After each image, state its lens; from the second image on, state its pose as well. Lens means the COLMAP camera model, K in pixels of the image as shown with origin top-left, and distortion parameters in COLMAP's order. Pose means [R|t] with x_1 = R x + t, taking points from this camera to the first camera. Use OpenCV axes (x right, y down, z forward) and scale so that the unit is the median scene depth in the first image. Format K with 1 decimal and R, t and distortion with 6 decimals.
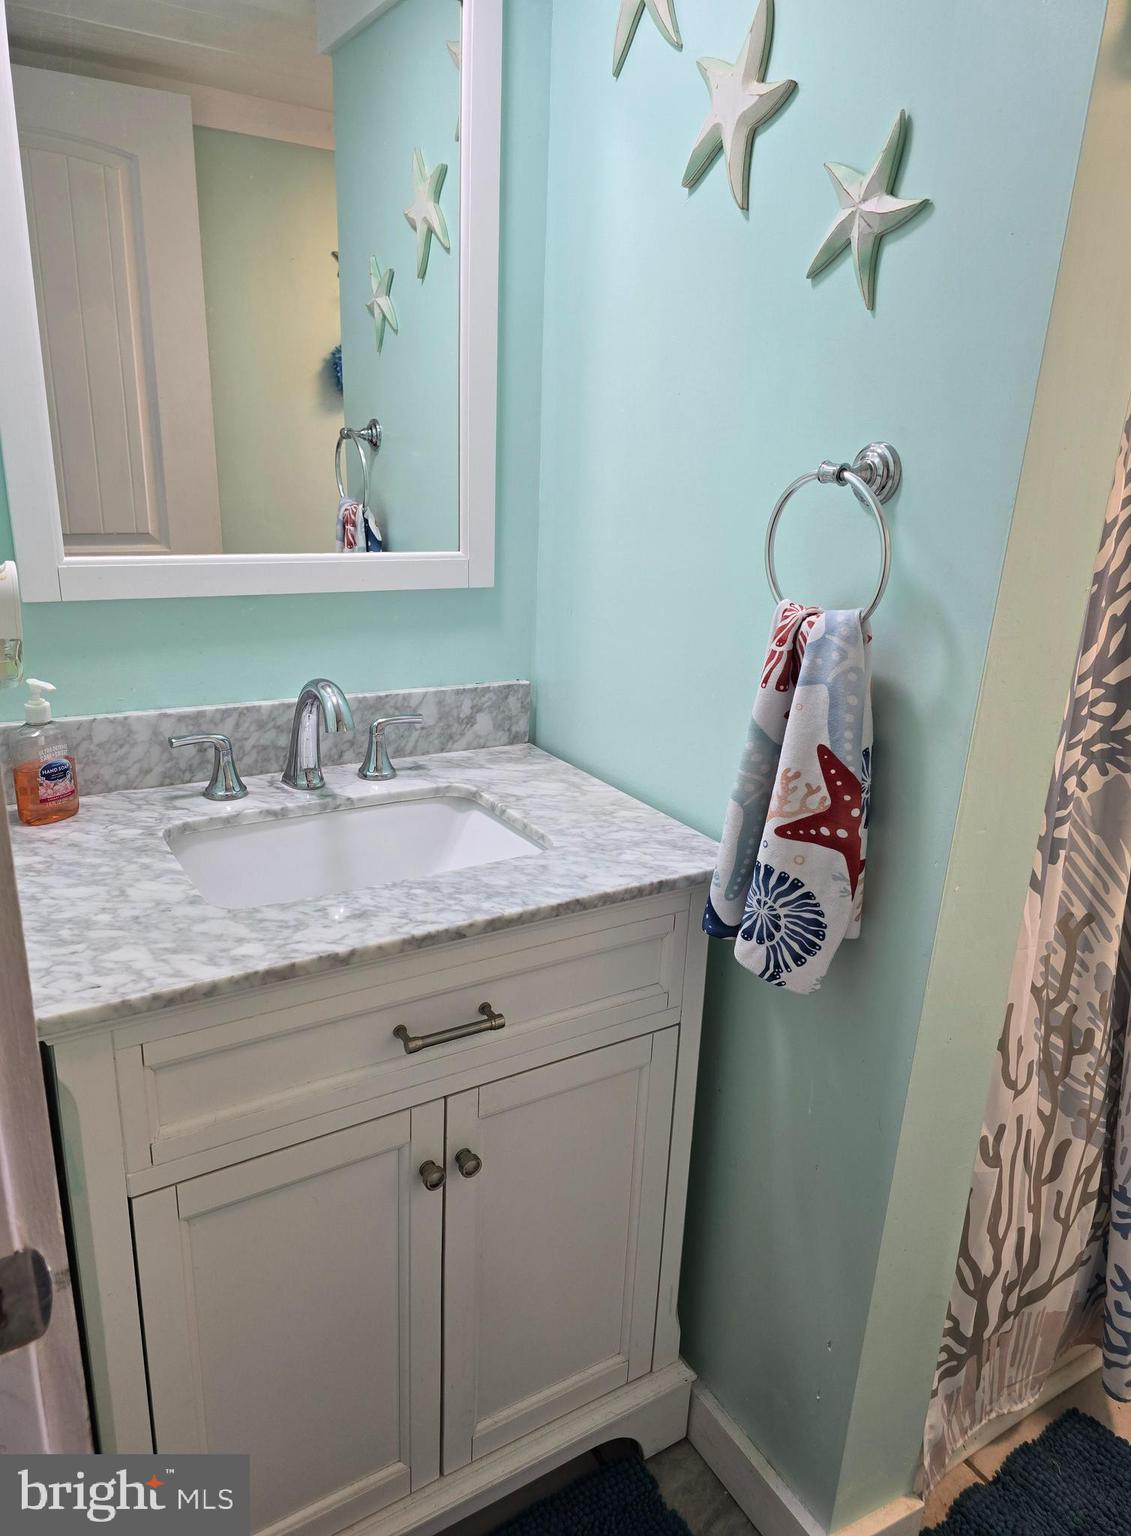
lens RADIAL K [[1022.6, 0, 565.5], [0, 1022.6, 768.0], [0, 0, 1]] dist [0.068714, -0.062616]
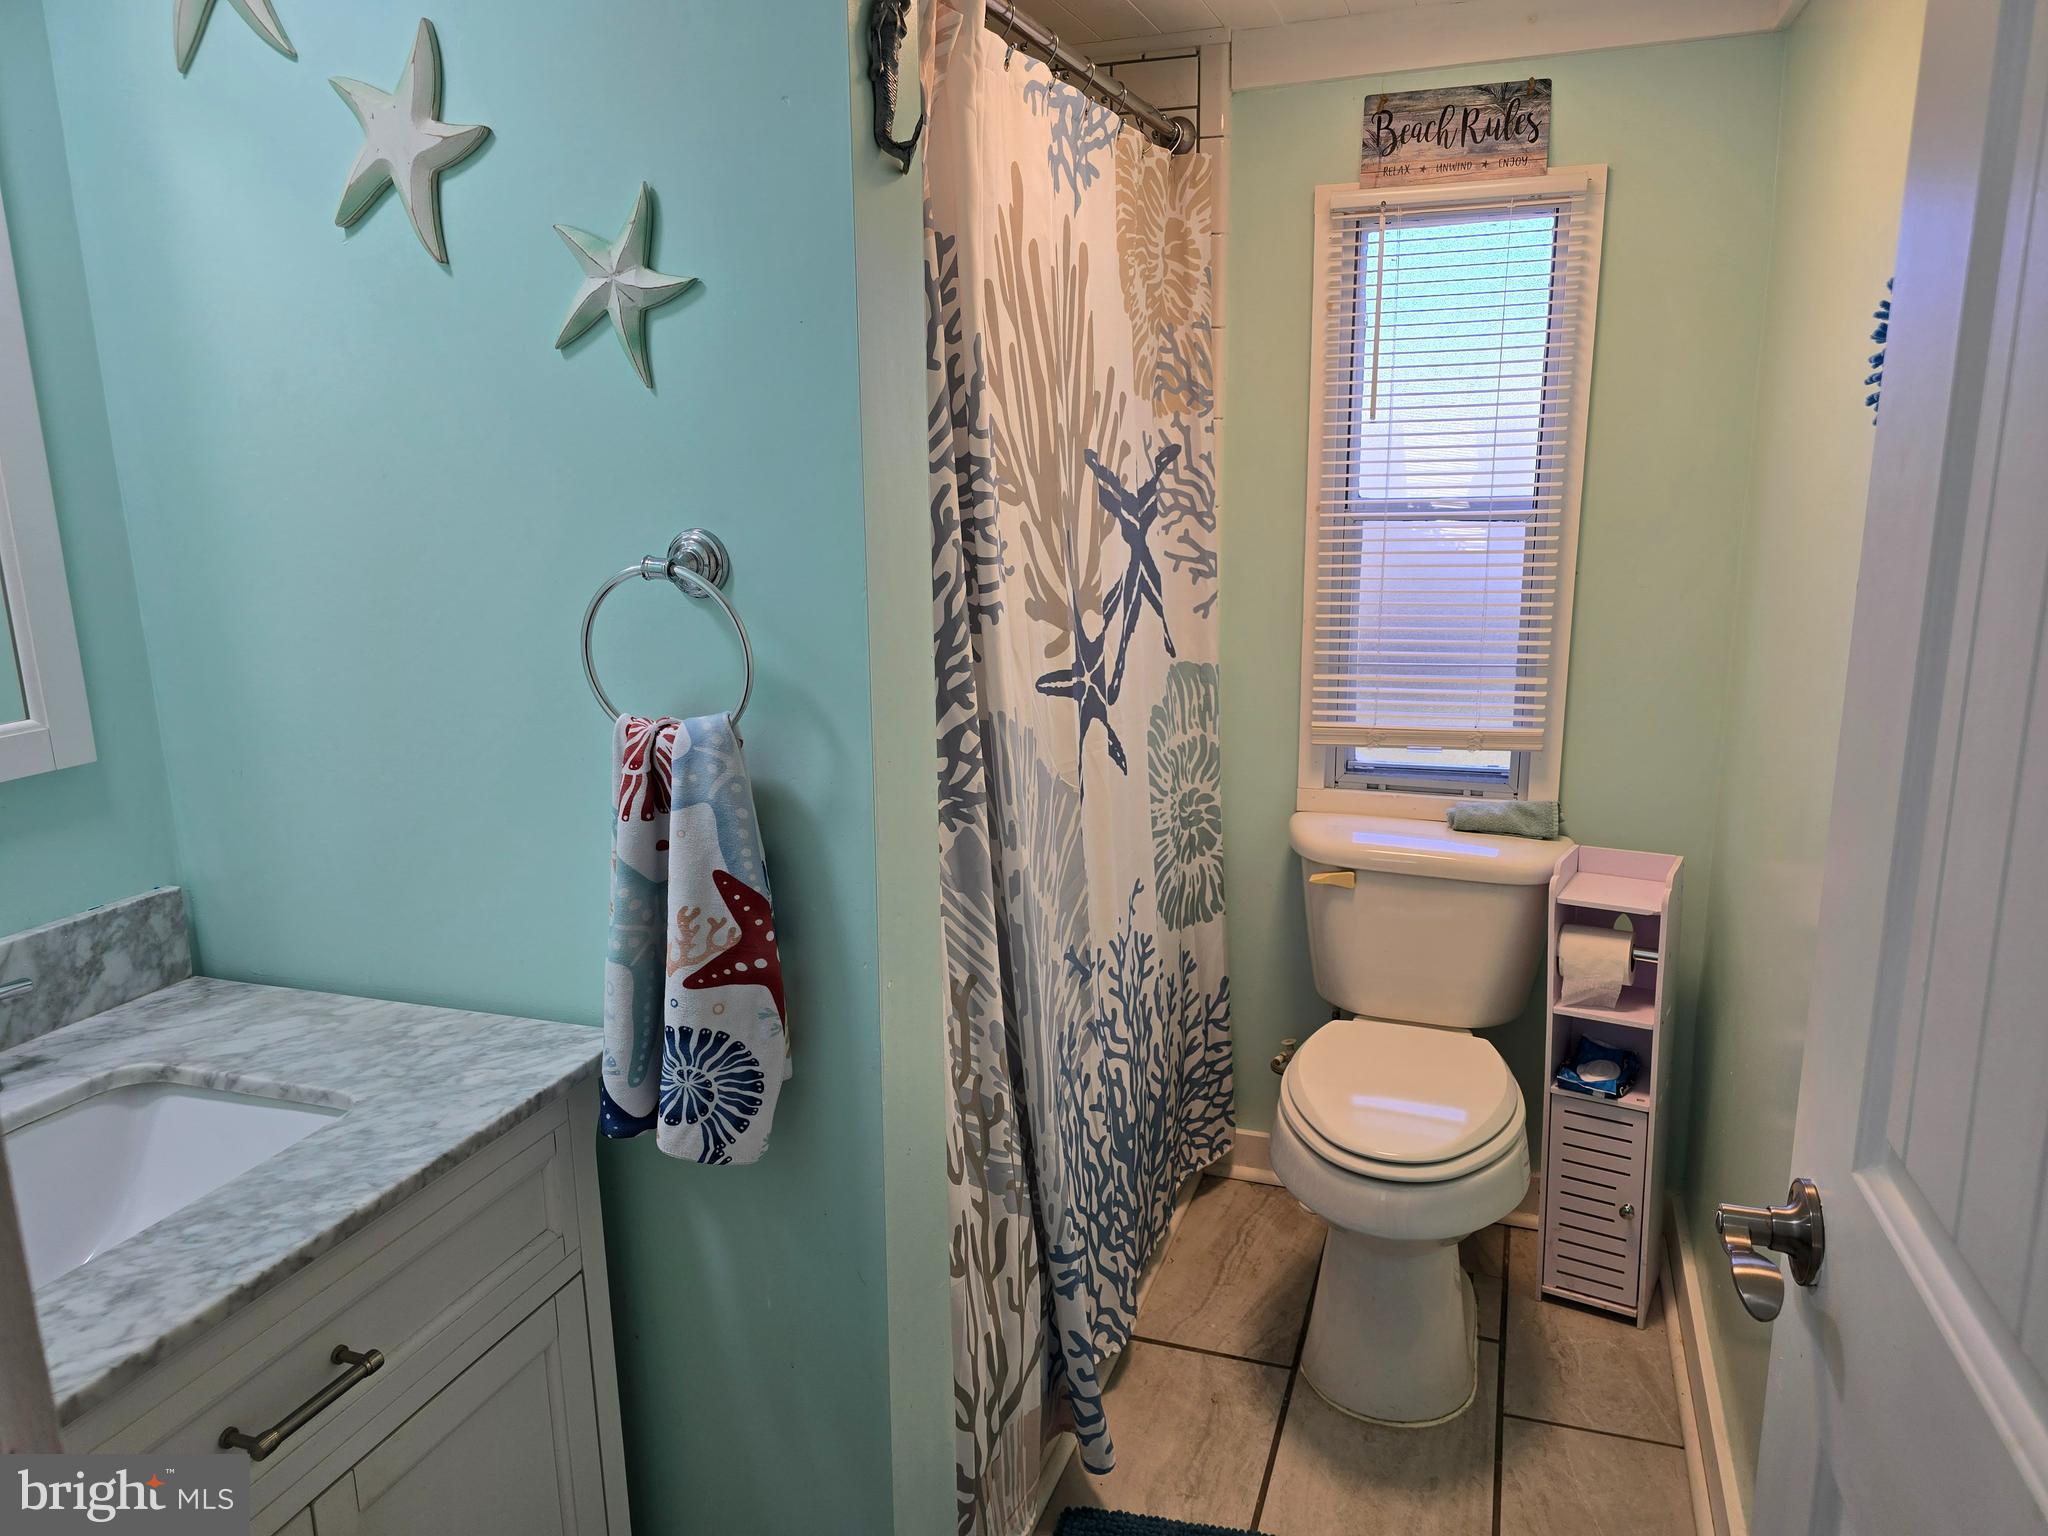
lens RADIAL K [[1372.2, 0, 1024.0], [0, 1372.2, 768.0], [0, 0, 1]] dist [0.067629, -0.095313]
pose [[0.784900, -0.199991, 0.586460, -0.191833], [0.246036, 0.969260, 0.001244, -0.040384], [-0.568681, 0.143314, 0.809977, -0.089931]]
